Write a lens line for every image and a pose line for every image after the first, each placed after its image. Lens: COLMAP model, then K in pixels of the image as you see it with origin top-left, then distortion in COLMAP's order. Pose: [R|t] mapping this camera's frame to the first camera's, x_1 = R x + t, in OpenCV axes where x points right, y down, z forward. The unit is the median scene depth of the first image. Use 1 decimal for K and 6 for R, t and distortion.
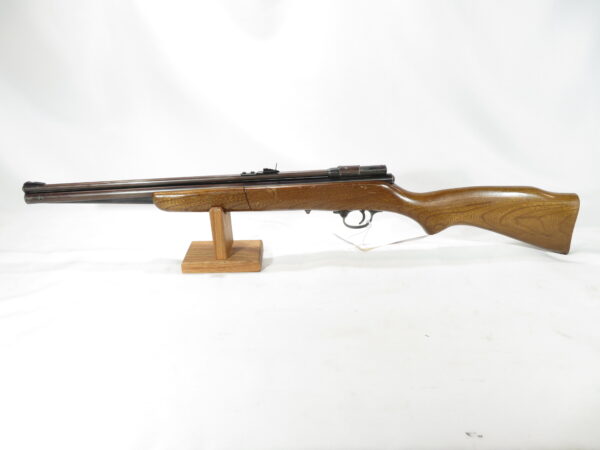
lens RADIAL K [[432.8, 0, 298.9], [0, 432.8, 225.6], [0, 0, 1]] dist [0.019566, -0.000902]
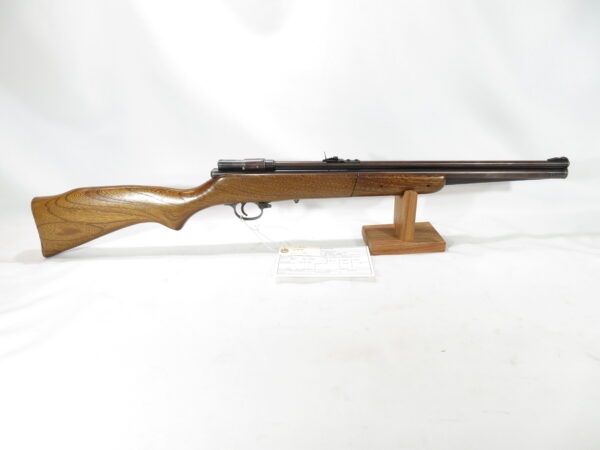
lens RADIAL K [[432.8, 0, 301.7], [0, 432.8, 223.4], [0, 0, 1]] dist [0.019566, -0.000902]
pose [[0.958266, 0.012931, 0.285585, -0.742018], [-0.015796, 0.999845, 0.007730, 0.032293], [-0.285441, -0.011918, 0.958322, 0.060362]]
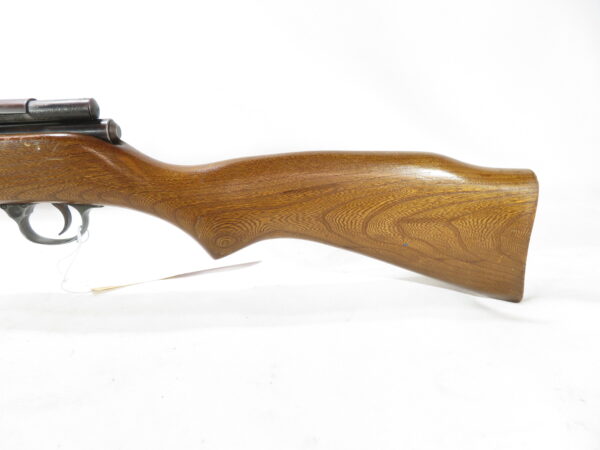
lens RADIAL K [[432.8, 0, 332.2], [0, 432.8, 228.6], [0, 0, 1]] dist [0.019566, -0.000902]
pose [[0.999929, 0.004542, 0.010982, 0.424678], [-0.003904, 0.998342, -0.057434, 0.015283], [-0.011224, 0.057387, 0.998289, 0.555115]]
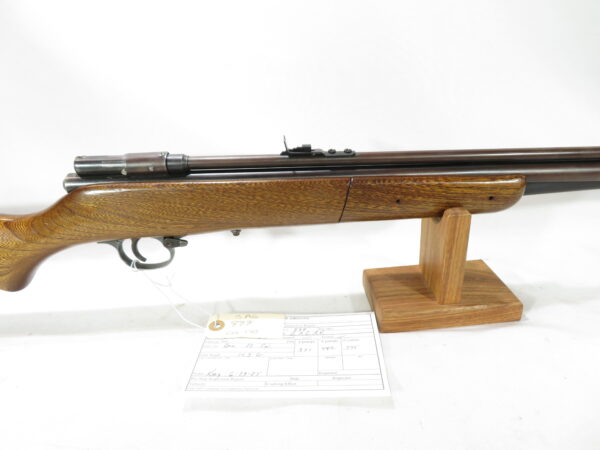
lens RADIAL K [[432.8, 0, 297.6], [0, 432.8, 224.3], [0, 0, 1]] dist [0.019566, -0.000902]
pose [[0.964709, -0.003879, 0.263290, -0.523986], [0.004520, 0.999988, -0.001828, -0.022237], [-0.263280, 0.002953, 0.964715, 0.518181]]
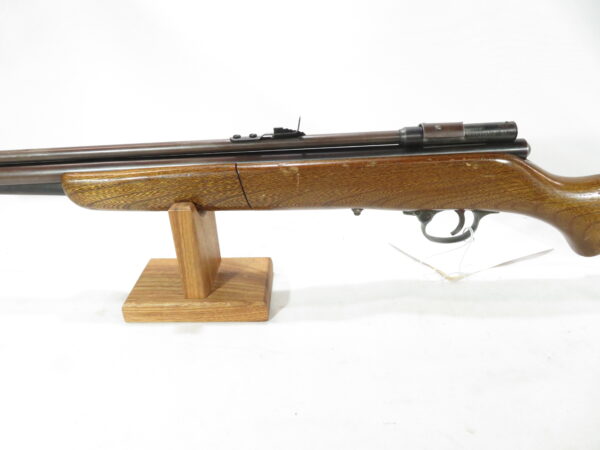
lens RADIAL K [[432.8, 0, 296.7], [0, 432.8, 235.3], [0, 0, 1]] dist [0.019566, -0.000902]
pose [[0.999658, 0.009672, -0.024303, -0.040431], [-0.007865, 0.997274, 0.073364, -0.041429], [0.024947, -0.073148, 0.997009, 0.467748]]
